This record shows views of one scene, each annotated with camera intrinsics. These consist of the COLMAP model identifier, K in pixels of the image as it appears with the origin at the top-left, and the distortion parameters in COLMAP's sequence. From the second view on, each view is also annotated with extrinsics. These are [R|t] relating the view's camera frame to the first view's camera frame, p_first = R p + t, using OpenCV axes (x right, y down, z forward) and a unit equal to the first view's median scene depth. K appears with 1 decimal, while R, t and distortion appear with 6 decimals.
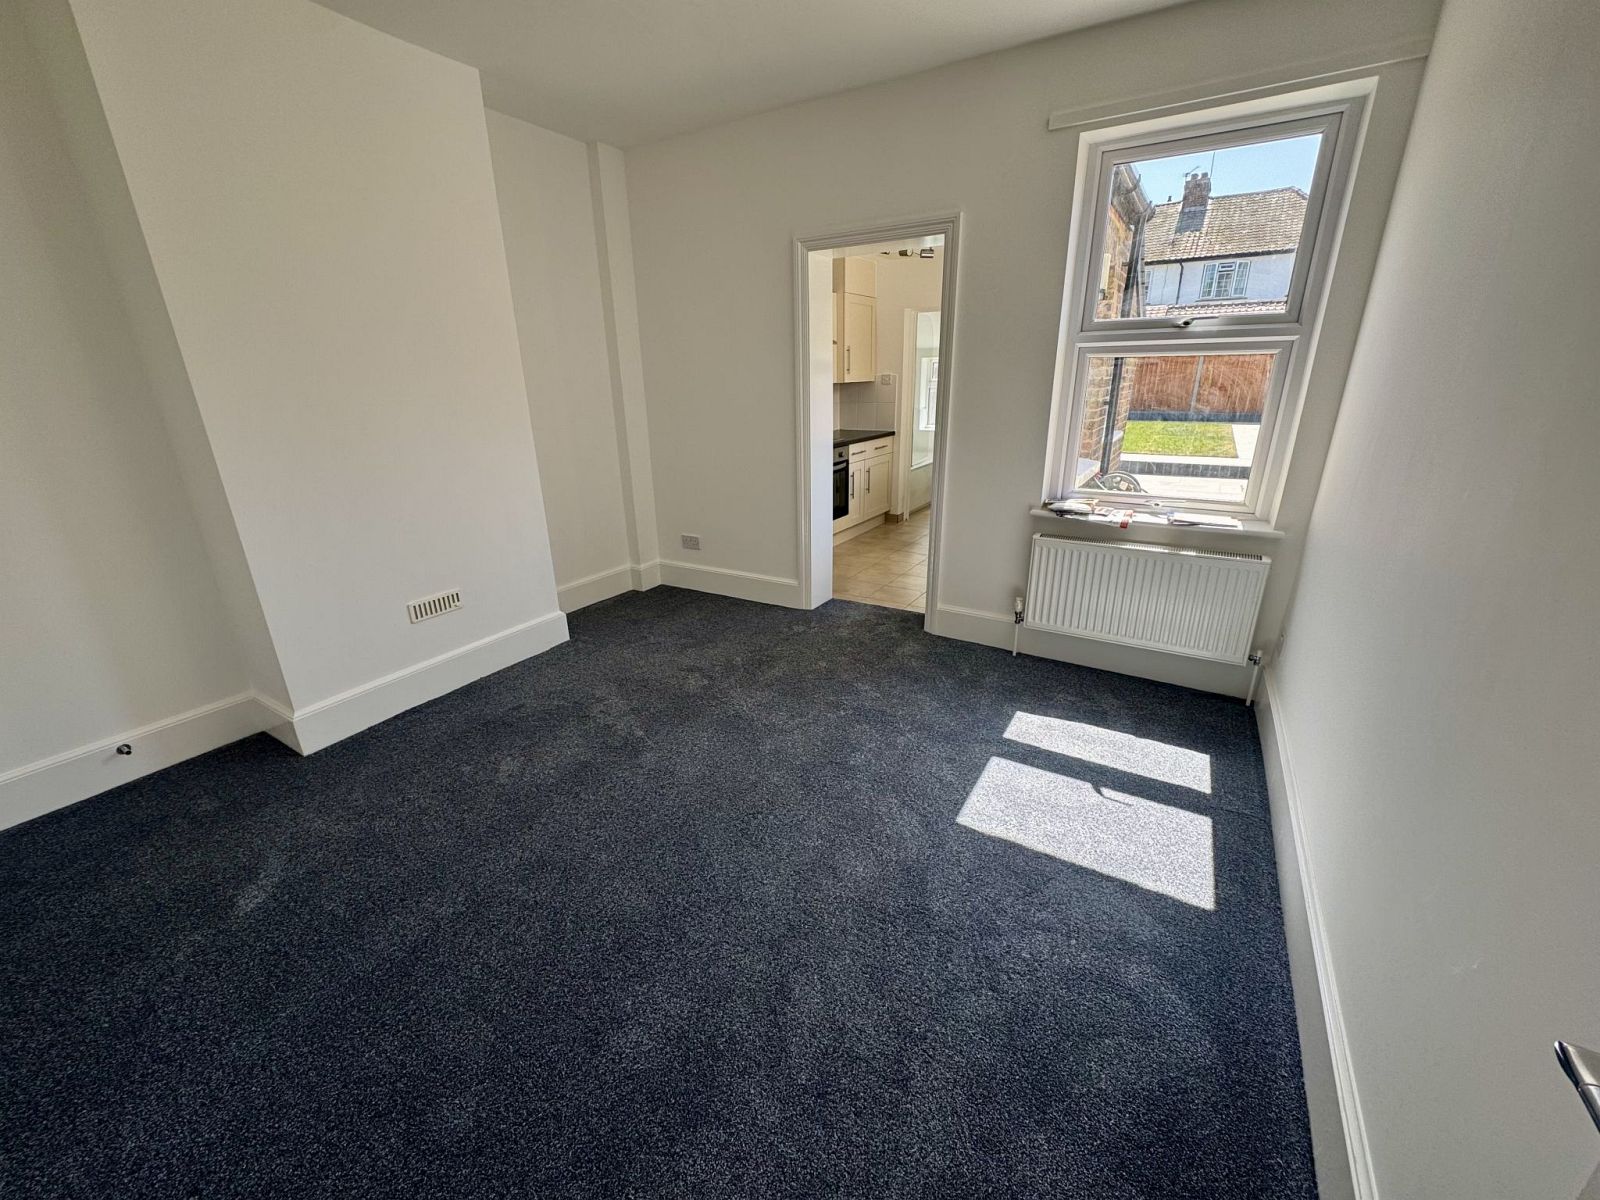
lens RADIAL K [[642.8, 0, 800.0], [0, 642.8, 600.0], [0, 0, 1]] dist [-0.001403, 0.000052]
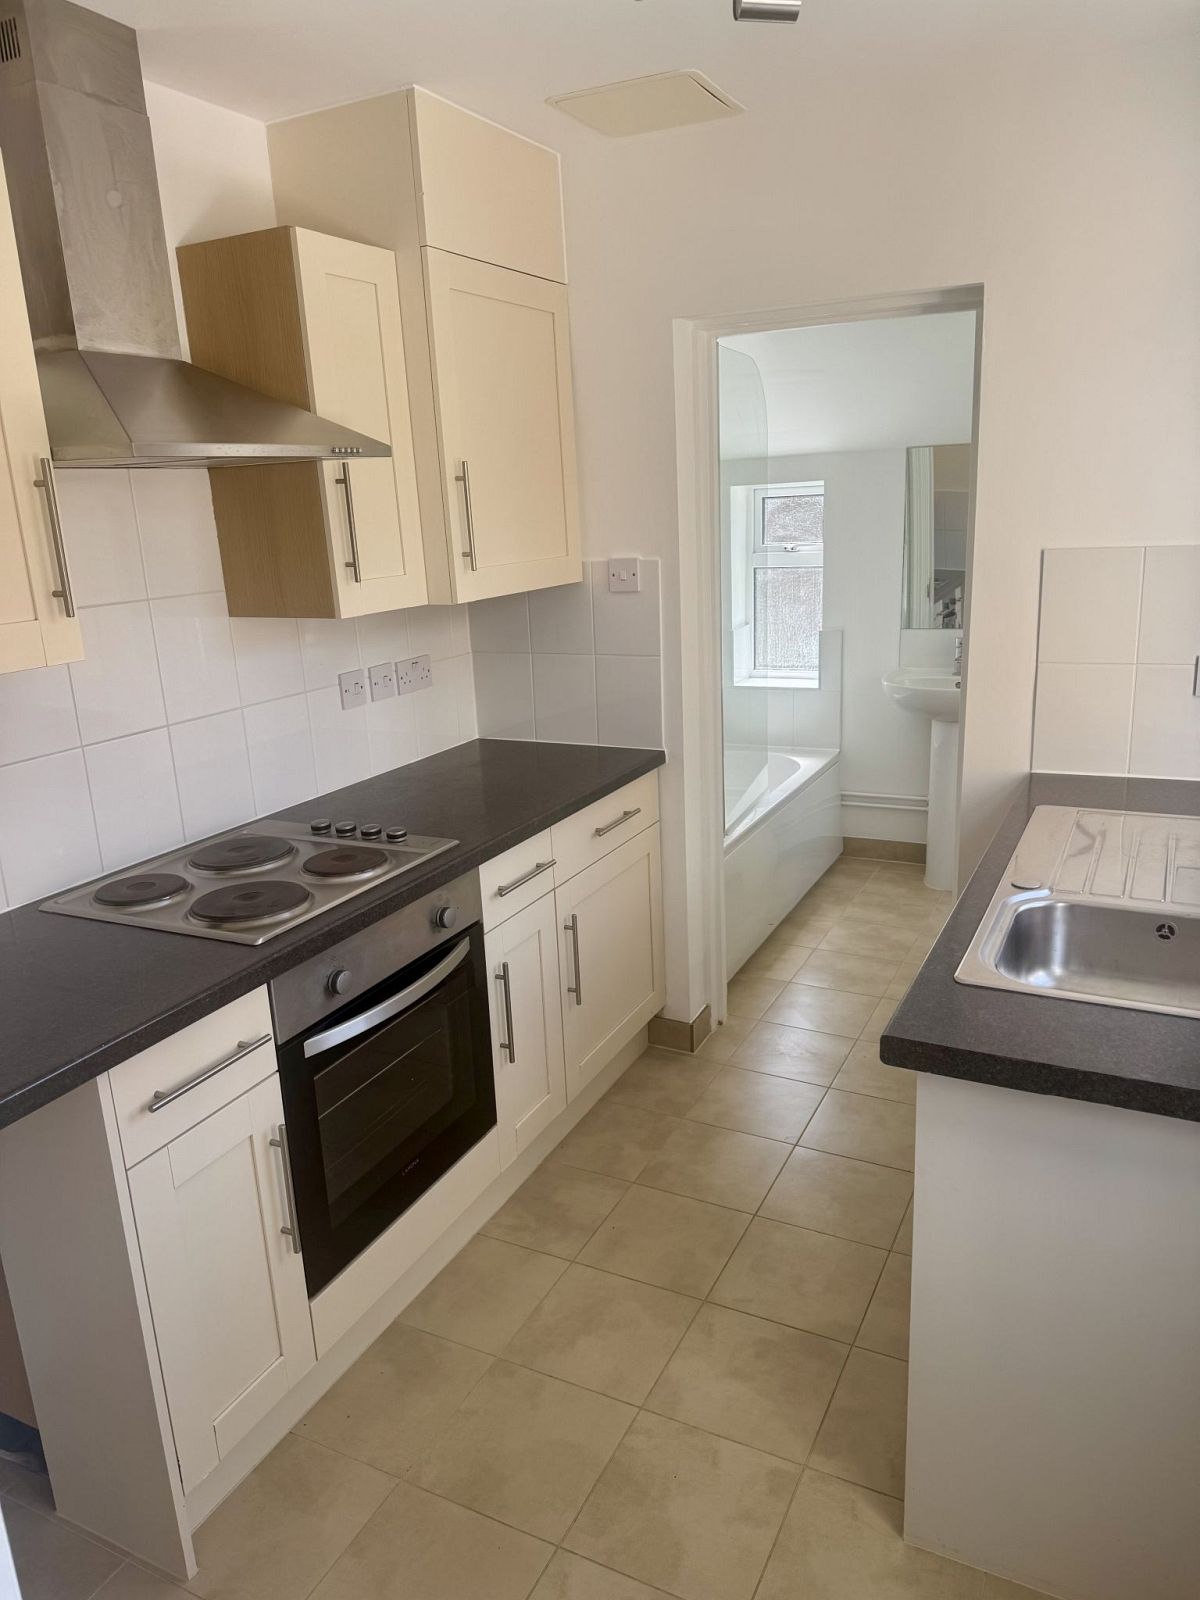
lens RADIAL K [[1117.8, 0, 600.0], [0, 1117.8, 800.0], [0, 0, 1]] dist [0.000080, -0.001688]
pose [[0.996307, -0.044295, 0.073559, 0.084433], [0.049493, 0.996290, -0.070405, -0.213748], [-0.070167, 0.073786, 0.994803, 0.531671]]
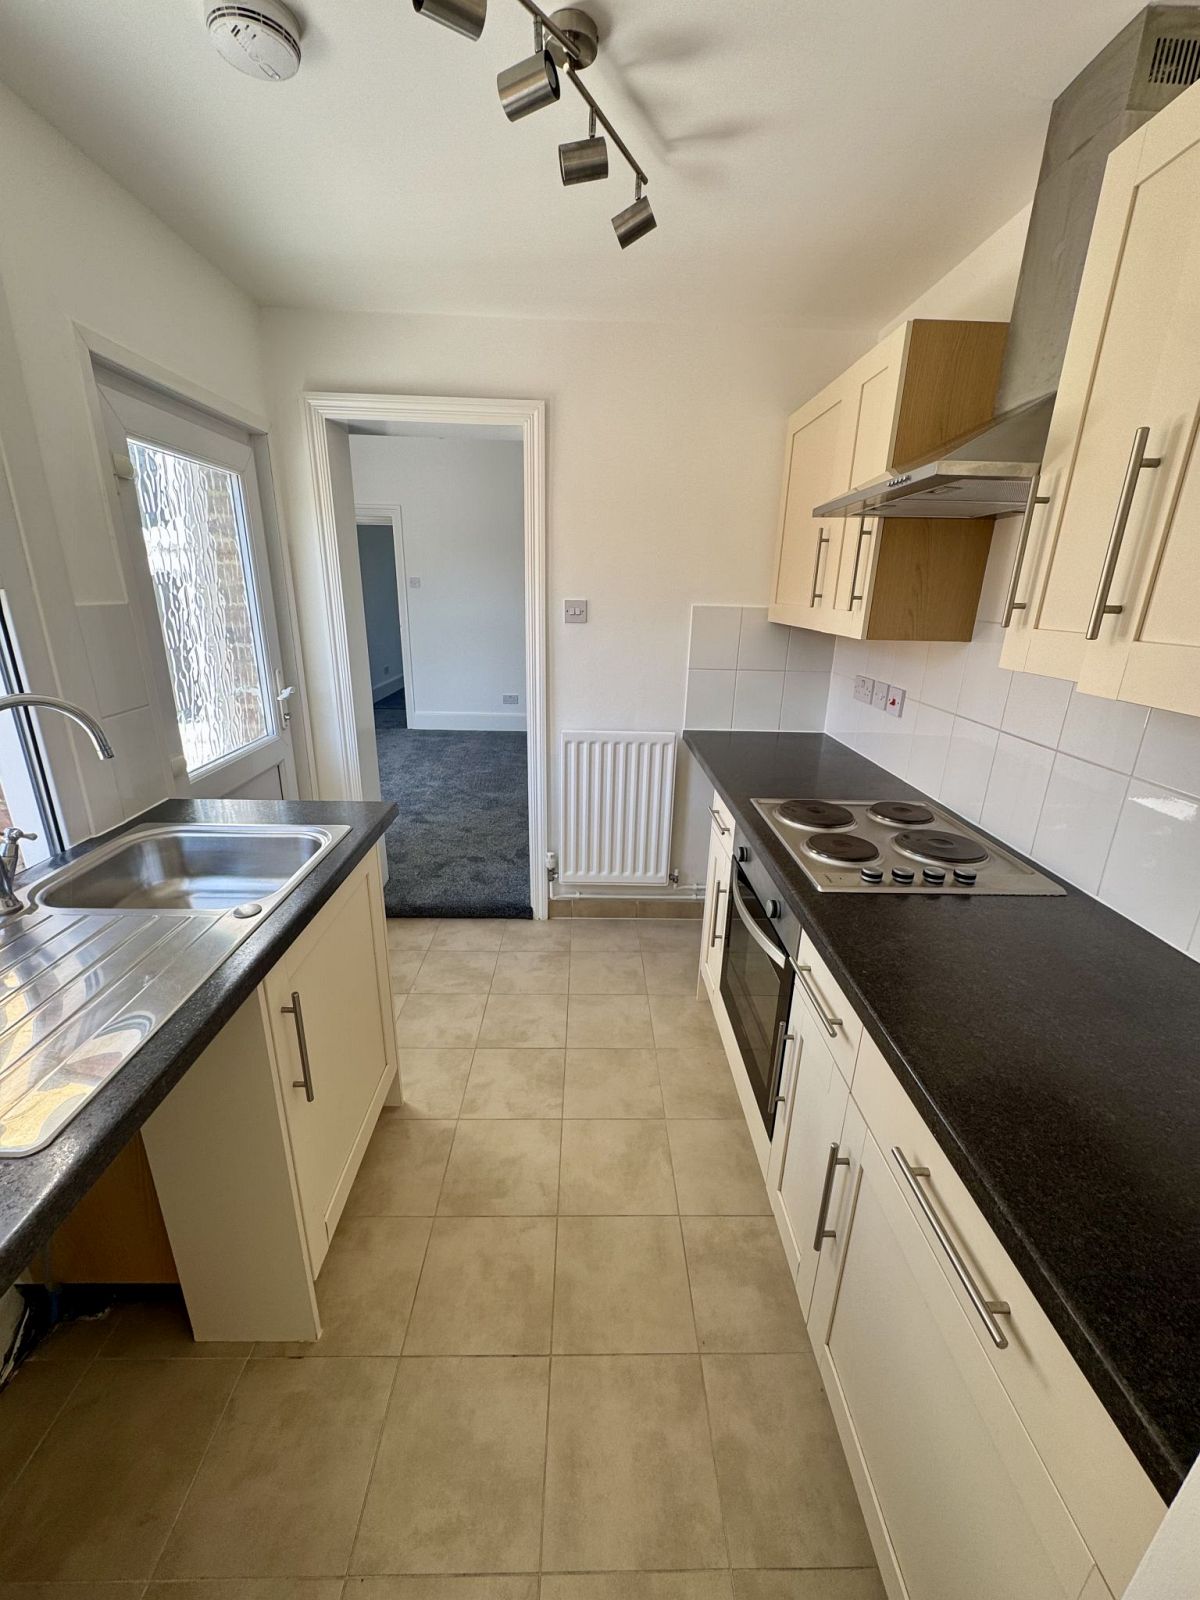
lens RADIAL K [[642.8, 0, 600.0], [0, 642.8, 800.0], [0, 0, 1]] dist [-0.001403, 0.000052]
pose [[-0.840628, 0.171508, -0.513741, 0.246231], [-0.186608, 0.798746, 0.571998, -0.377082], [0.508451, 0.576706, -0.639444, 1.041622]]
